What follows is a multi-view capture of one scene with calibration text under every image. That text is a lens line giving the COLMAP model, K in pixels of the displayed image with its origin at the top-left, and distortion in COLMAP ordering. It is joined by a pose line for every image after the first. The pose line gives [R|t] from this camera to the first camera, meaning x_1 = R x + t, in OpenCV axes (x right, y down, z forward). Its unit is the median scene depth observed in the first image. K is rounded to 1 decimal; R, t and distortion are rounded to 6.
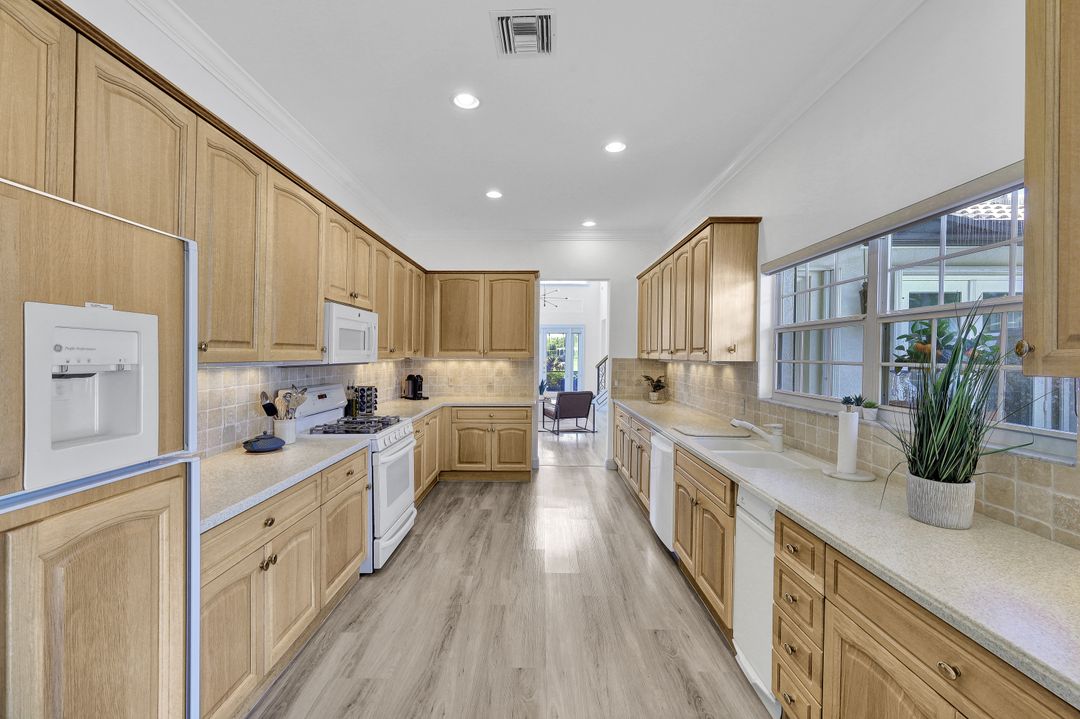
lens RADIAL K [[433.5, 0, 536.1], [0, 433.5, 354.1], [0, 0, 1]] dist [-0.000635, 0.000007]
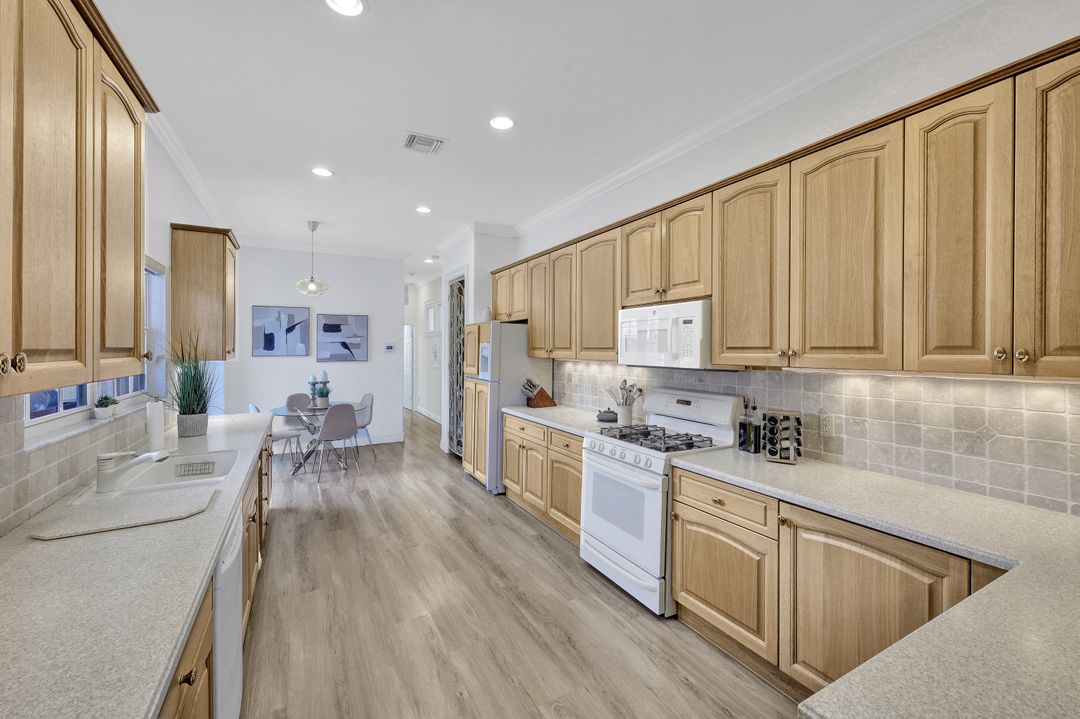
lens RADIAL K [[433.5, 0, 536.1], [0, 433.5, 354.1], [0, 0, 1]] dist [-0.000635, 0.000007]
pose [[-0.875093, -0.005706, -0.483922, 0.226336], [-0.007119, 0.999974, 0.001081, -0.005662], [0.483903, 0.004391, -0.875111, 1.659569]]
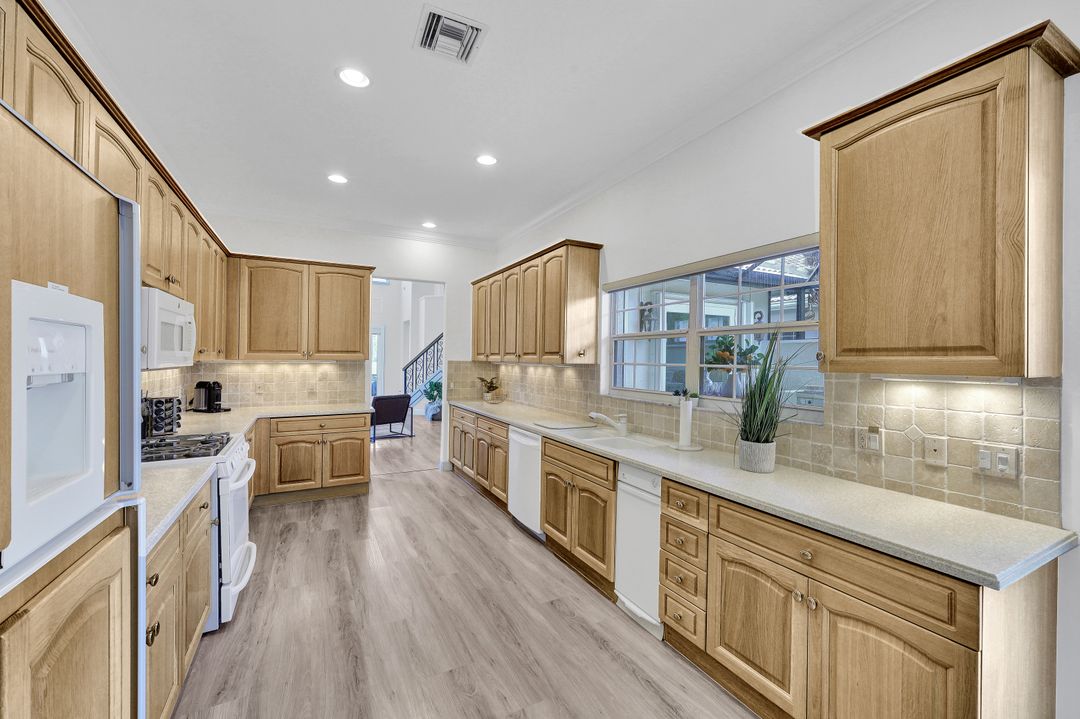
lens RADIAL K [[432.8, 0, 539.3], [0, 432.8, 357.3], [0, 0, 1]] dist [-0.003999, 0.000049]
pose [[0.880231, 0.004233, 0.474526, -0.208586], [-0.005393, 0.999985, 0.001084, -0.001527], [-0.474515, -0.003513, 0.880241, 0.015655]]
